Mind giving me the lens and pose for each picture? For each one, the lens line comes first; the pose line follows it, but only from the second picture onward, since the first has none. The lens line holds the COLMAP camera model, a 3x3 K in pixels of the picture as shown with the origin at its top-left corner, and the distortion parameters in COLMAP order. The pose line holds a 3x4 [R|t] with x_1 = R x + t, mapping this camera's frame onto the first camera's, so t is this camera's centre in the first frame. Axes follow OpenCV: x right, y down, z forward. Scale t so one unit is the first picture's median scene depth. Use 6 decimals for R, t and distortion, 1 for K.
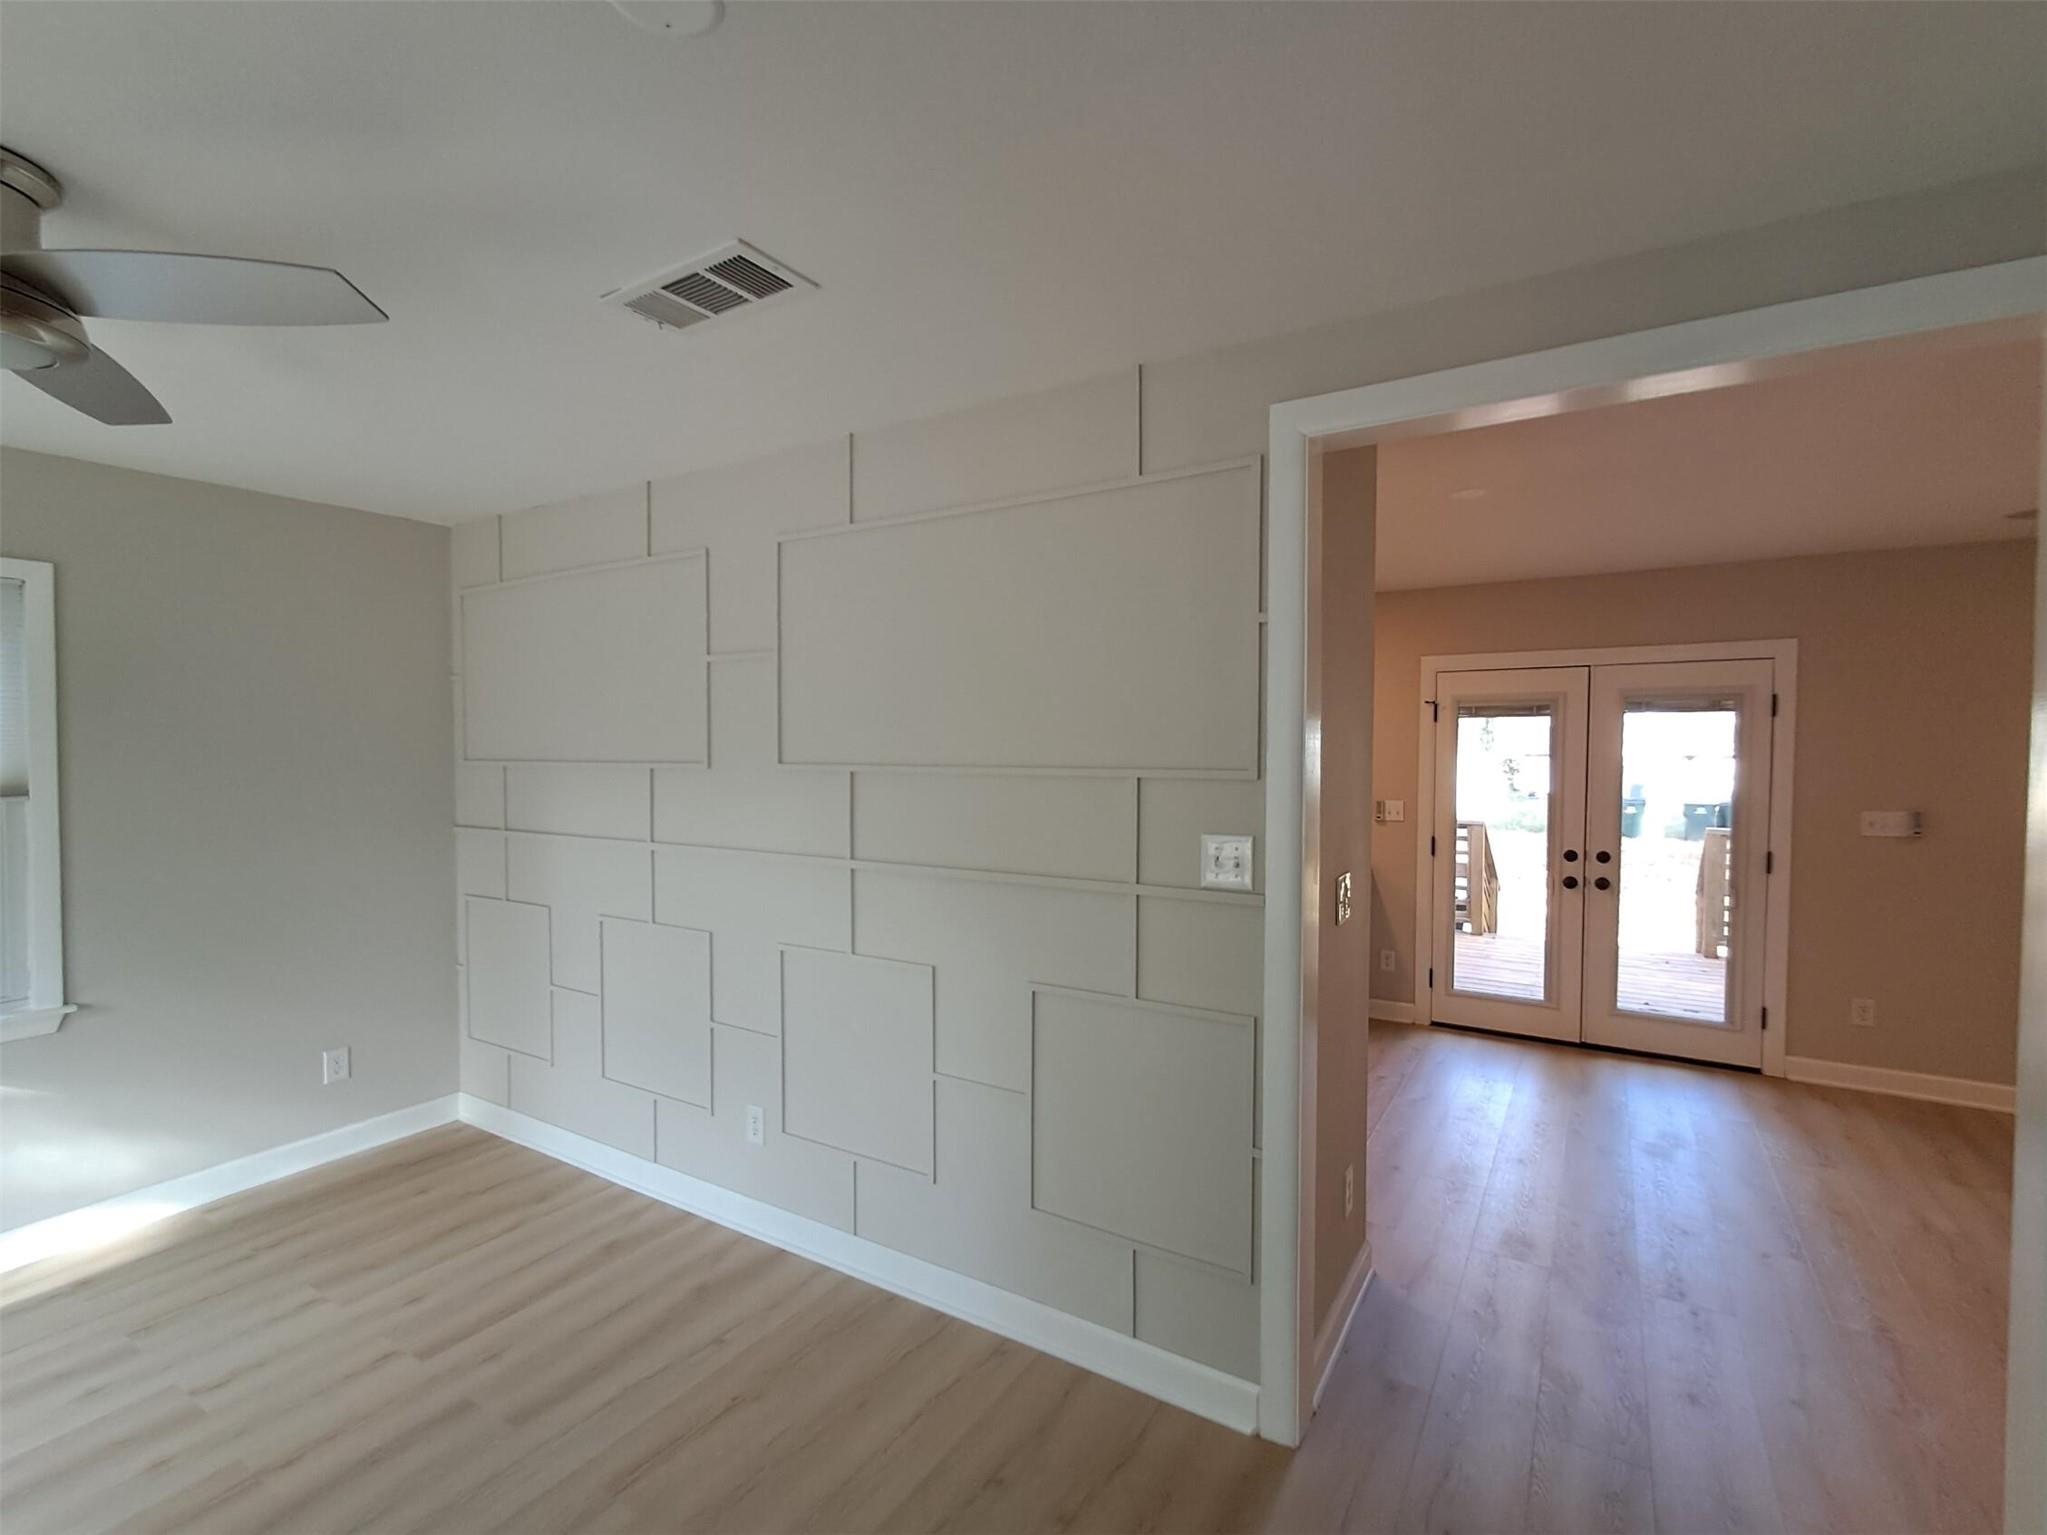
lens RADIAL K [[927.3, 0, 1051.3], [0, 927.3, 778.8], [0, 0, 1]] dist [0.010376, 0.000272]
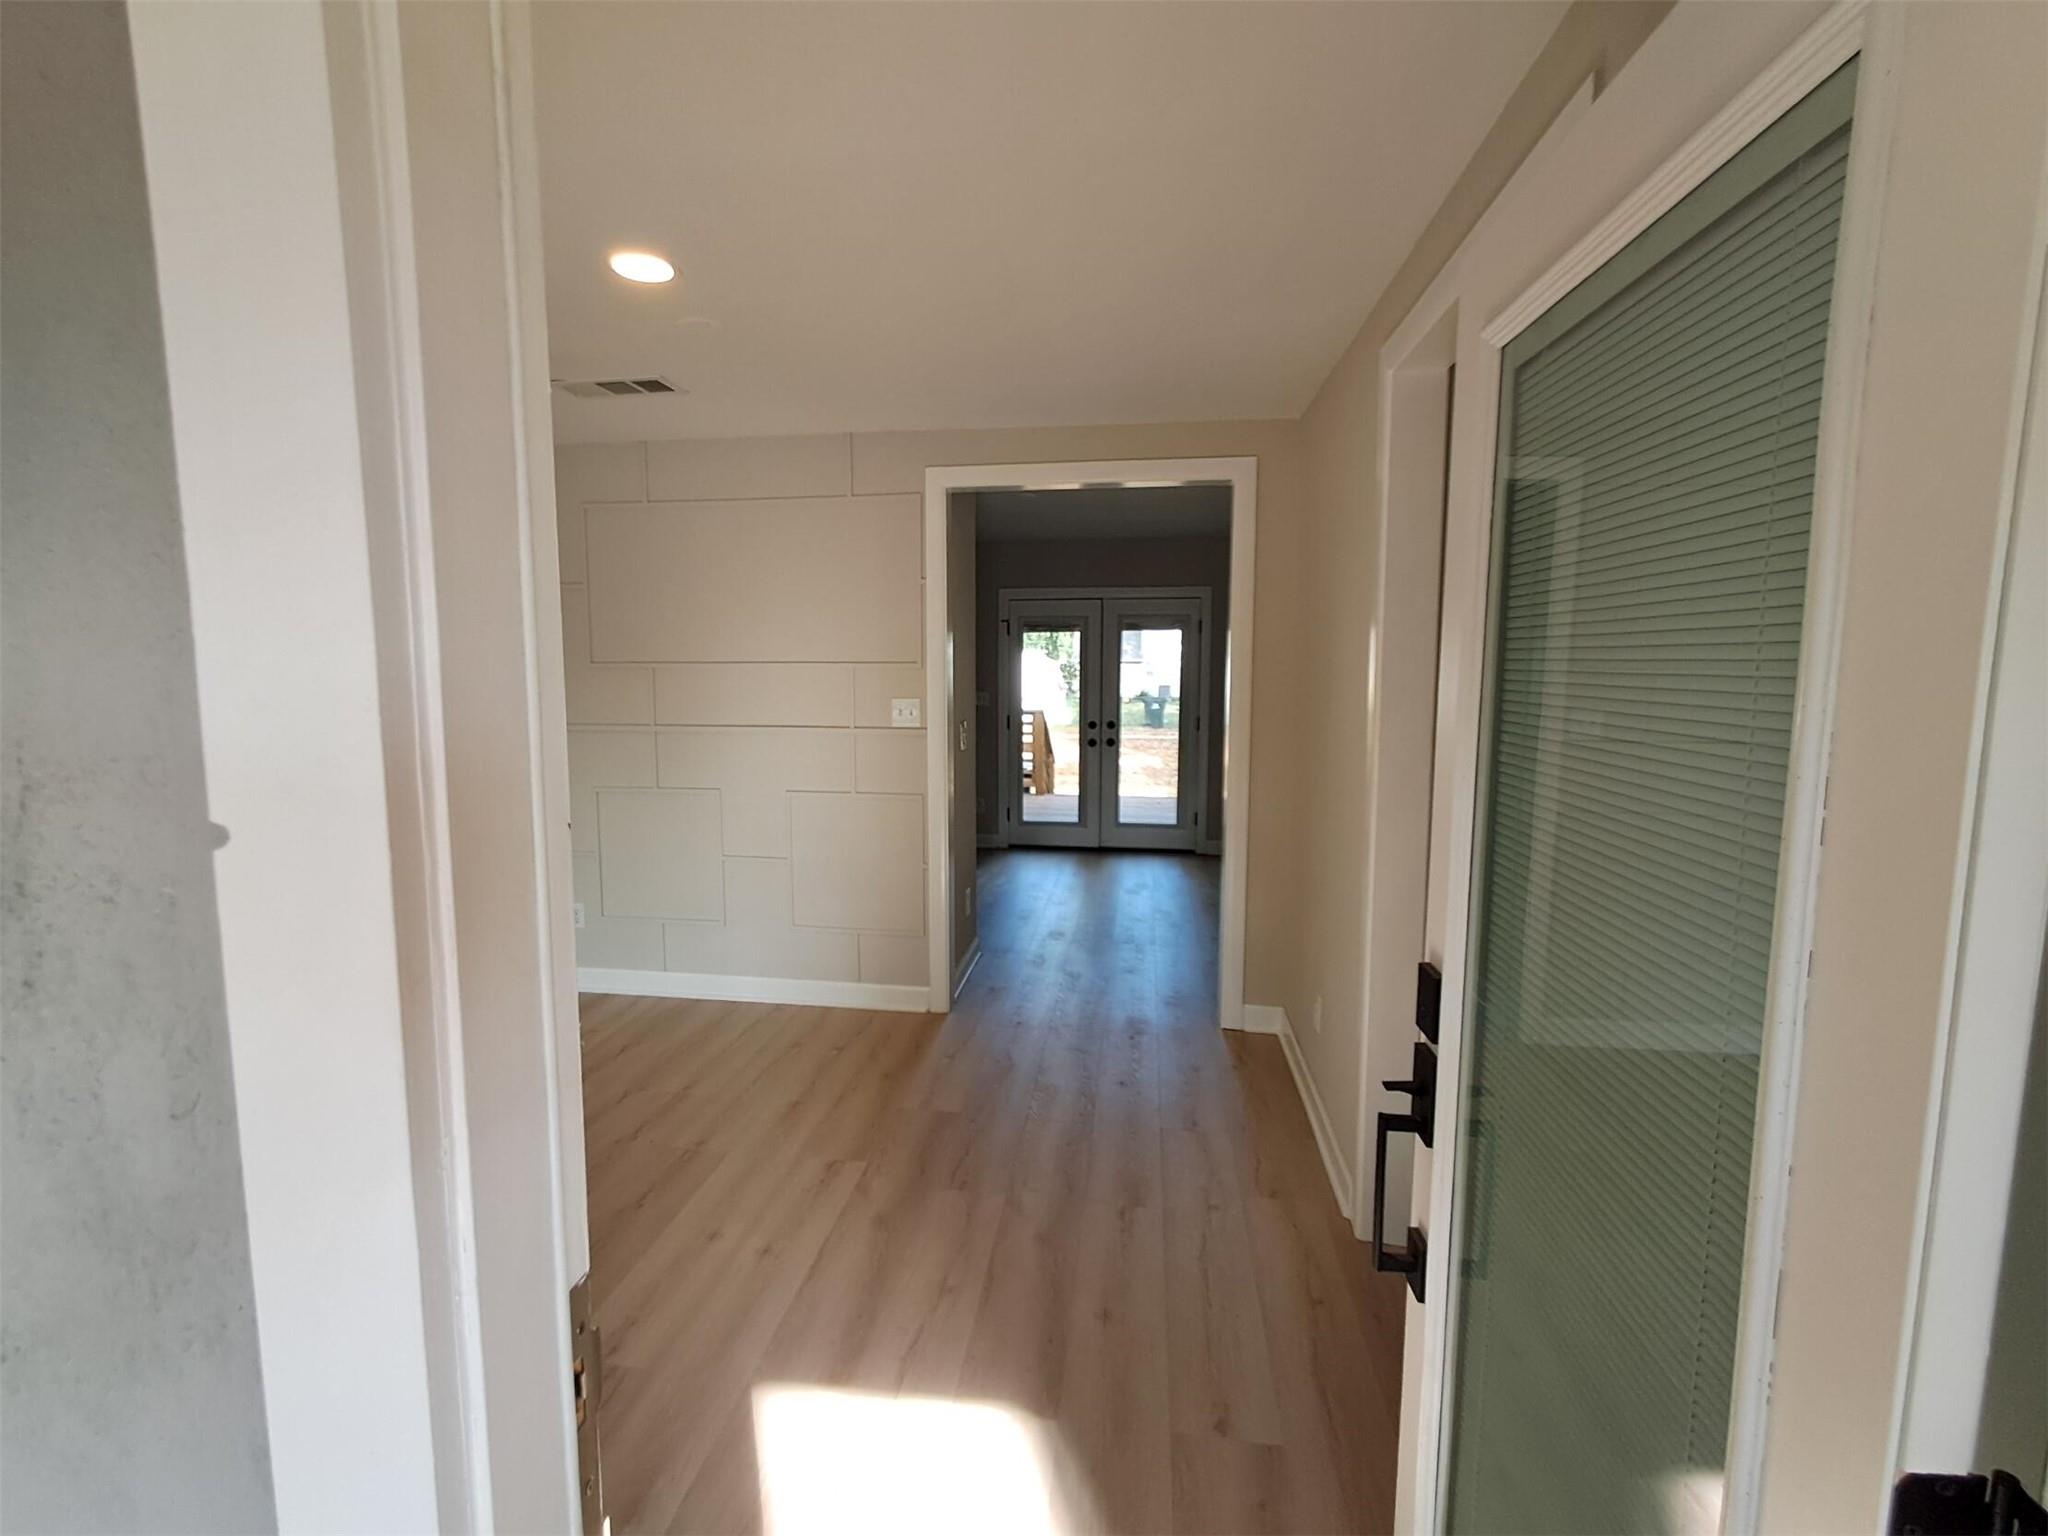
lens RADIAL K [[927.8, 0, 1011.8], [0, 927.8, 760.7], [0, 0, 1]] dist [0.010376, 0.000272]
pose [[0.922429, -0.045692, 0.383453, -0.142684], [0.015847, 0.996618, 0.080637, 0.017294], [-0.385841, -0.068305, 0.920033, -0.340338]]
